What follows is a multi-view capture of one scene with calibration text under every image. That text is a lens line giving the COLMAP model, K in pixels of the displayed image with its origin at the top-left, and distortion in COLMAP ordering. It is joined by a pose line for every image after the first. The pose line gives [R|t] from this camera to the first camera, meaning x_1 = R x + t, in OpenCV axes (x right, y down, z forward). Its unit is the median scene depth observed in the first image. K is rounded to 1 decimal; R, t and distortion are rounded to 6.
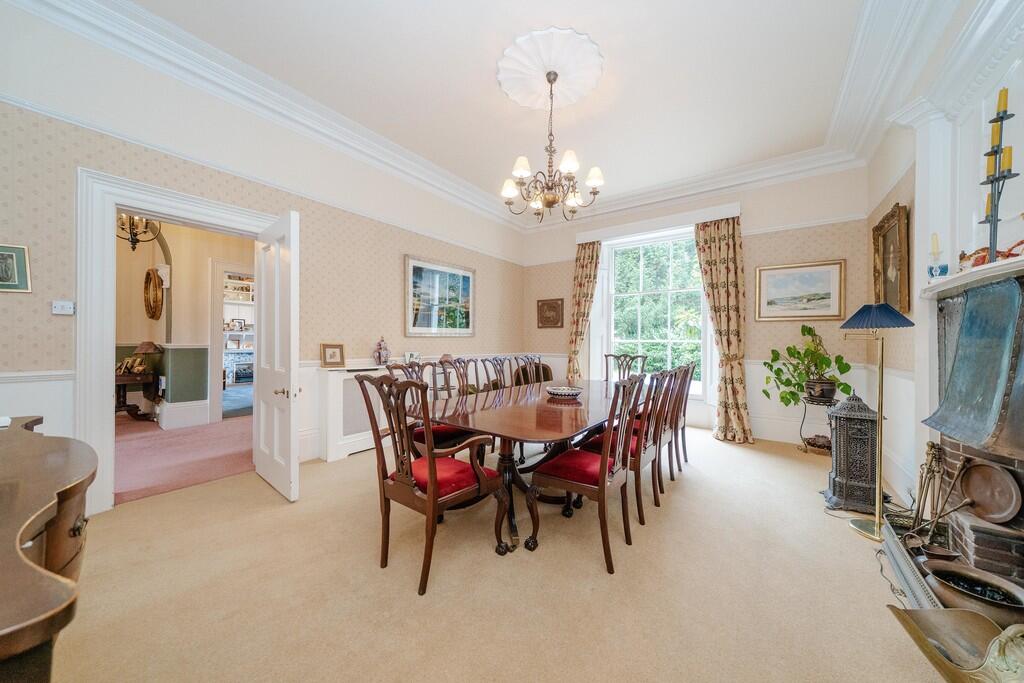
lens RADIAL K [[356.3, 0, 512.0], [0, 356.3, 341.5], [0, 0, 1]] dist [0.000246, -0.000004]
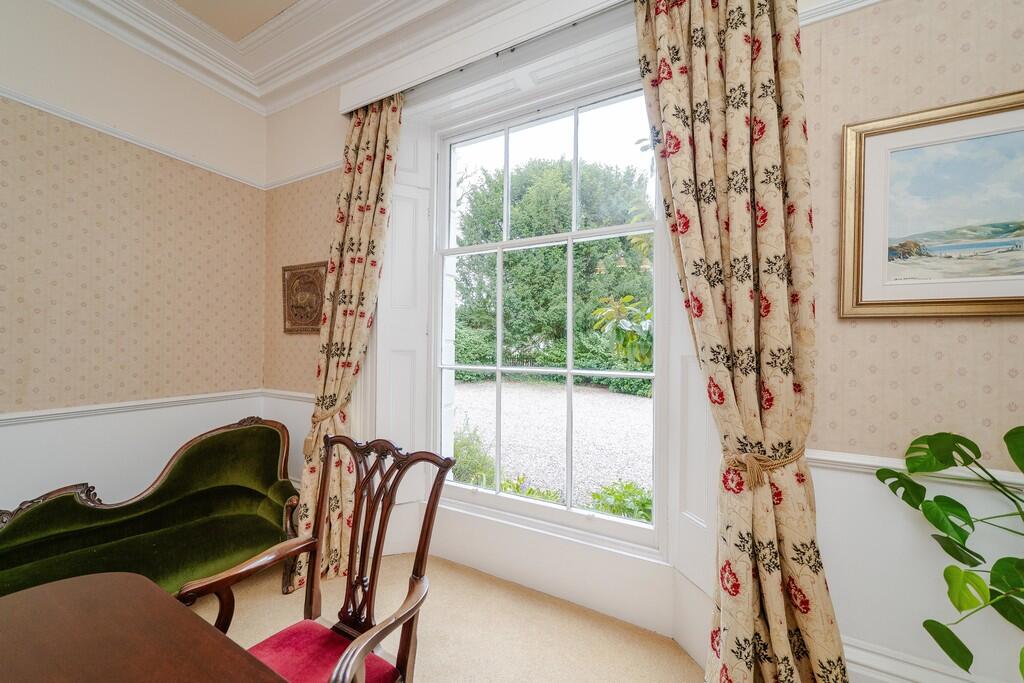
lens RADIAL K [[368.6, 0, 498.6], [0, 368.6, 344.0], [0, 0, 1]] dist [0.000382, 0.000045]
pose [[0.990565, 0.002627, 0.137017, 0.398733], [-0.002596, 0.999997, -0.000408, -0.037479], [-0.137018, 0.000048, 0.990569, 0.797848]]
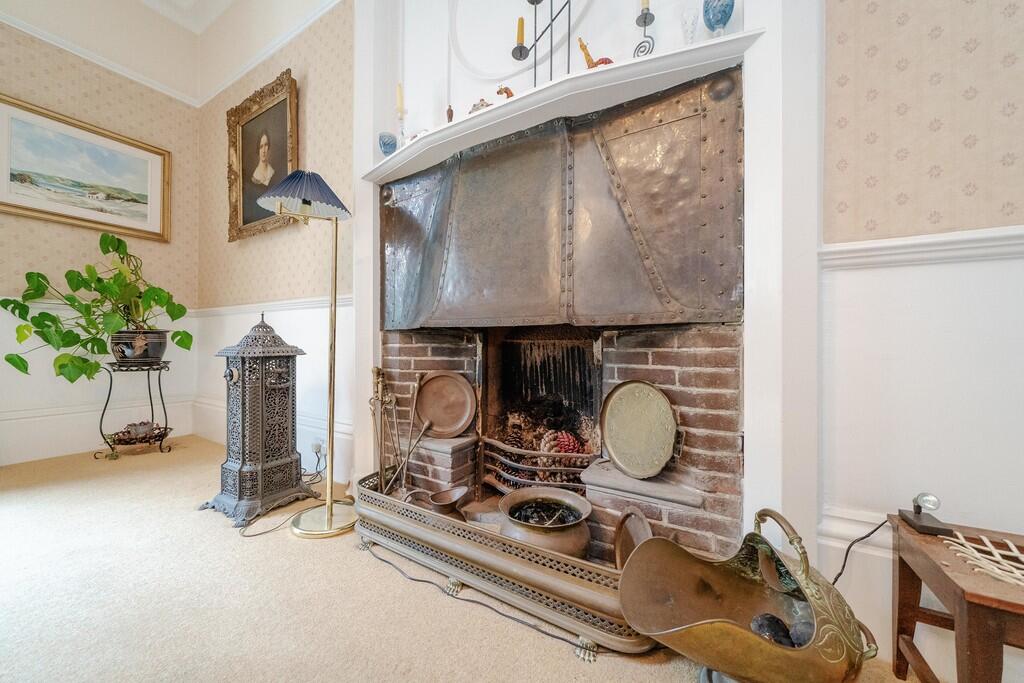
lens RADIAL K [[361.0, 0, 509.2], [0, 361.0, 342.2], [0, 0, 1]] dist [-0.000260, -0.000107]
pose [[-0.088476, -0.008050, 0.996046, 0.190840], [-0.001941, 0.999967, 0.007910, 0.113634], [-0.996076, -0.001233, -0.088488, 0.403834]]
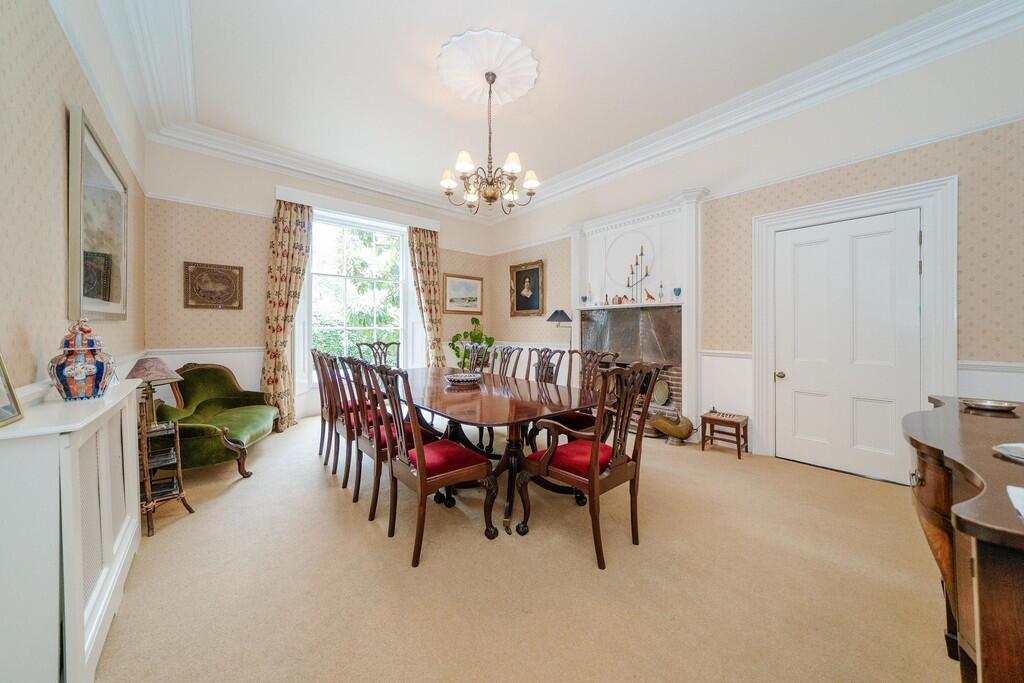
lens RADIAL K [[354.1, 0, 519.8], [0, 354.1, 333.5], [0, 0, 1]] dist [-0.000065, -0.000136]
pose [[0.211736, -0.017297, 0.977174, -0.606627], [0.001508, 0.999848, 0.017372, -0.002729], [-0.977326, -0.002205, 0.211730, 0.460905]]
